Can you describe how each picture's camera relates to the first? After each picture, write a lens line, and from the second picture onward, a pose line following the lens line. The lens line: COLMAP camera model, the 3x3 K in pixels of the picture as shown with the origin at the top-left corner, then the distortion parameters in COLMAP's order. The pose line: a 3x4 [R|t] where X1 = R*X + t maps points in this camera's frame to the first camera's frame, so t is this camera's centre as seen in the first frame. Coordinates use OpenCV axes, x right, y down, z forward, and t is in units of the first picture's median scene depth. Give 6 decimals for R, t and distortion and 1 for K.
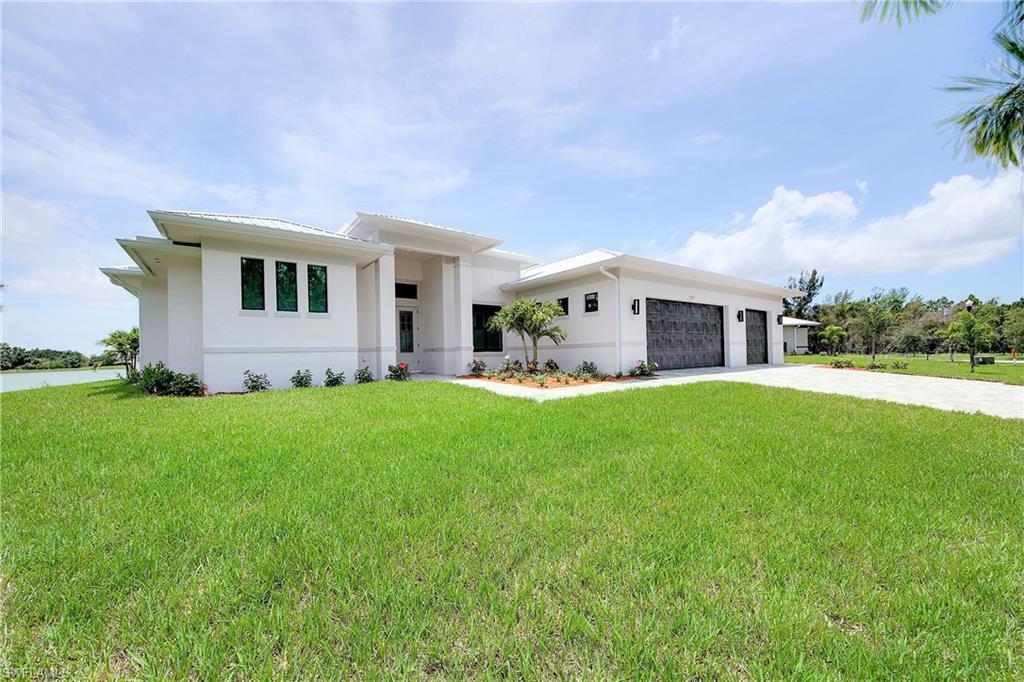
lens RADIAL K [[401.5, 0, 513.9], [0, 401.5, 349.5], [0, 0, 1]] dist [0.004991, -0.013568]
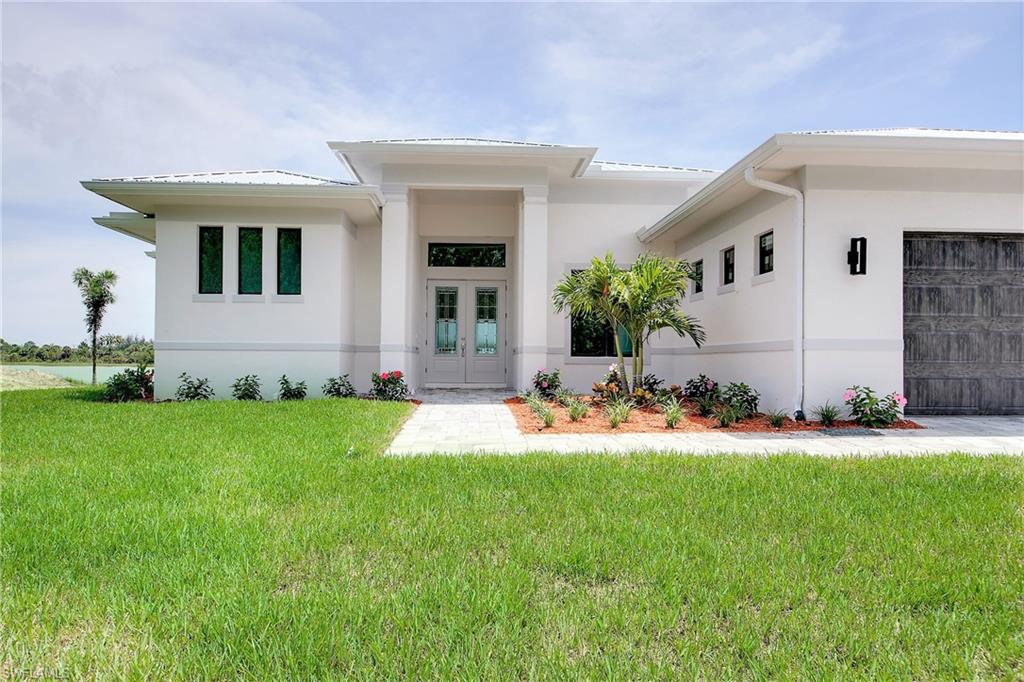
lens RADIAL K [[636.7, 0, 492.3], [0, 636.7, 354.2], [0, 0, 1]] dist [0.002682, -0.000454]
pose [[0.814927, 0.022350, -0.579133, 0.375604], [-0.018058, 0.999750, 0.013172, -0.007493], [0.579283, -0.000276, 0.815127, 0.245357]]
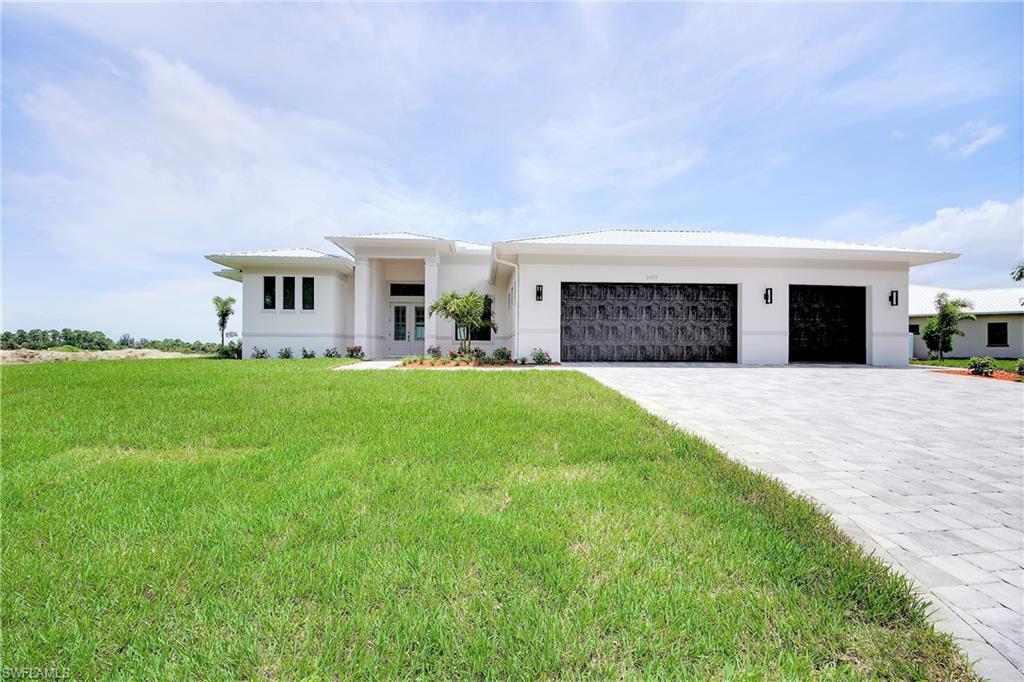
lens RADIAL K [[394.6, 0, 500.1], [0, 394.6, 347.0], [0, 0, 1]] dist [0.017849, -0.019441]
pose [[0.828416, 0.019081, -0.559789, 0.750009], [-0.017751, 0.999812, 0.007810, 0.017728], [0.559832, 0.003467, 0.828599, 0.162108]]
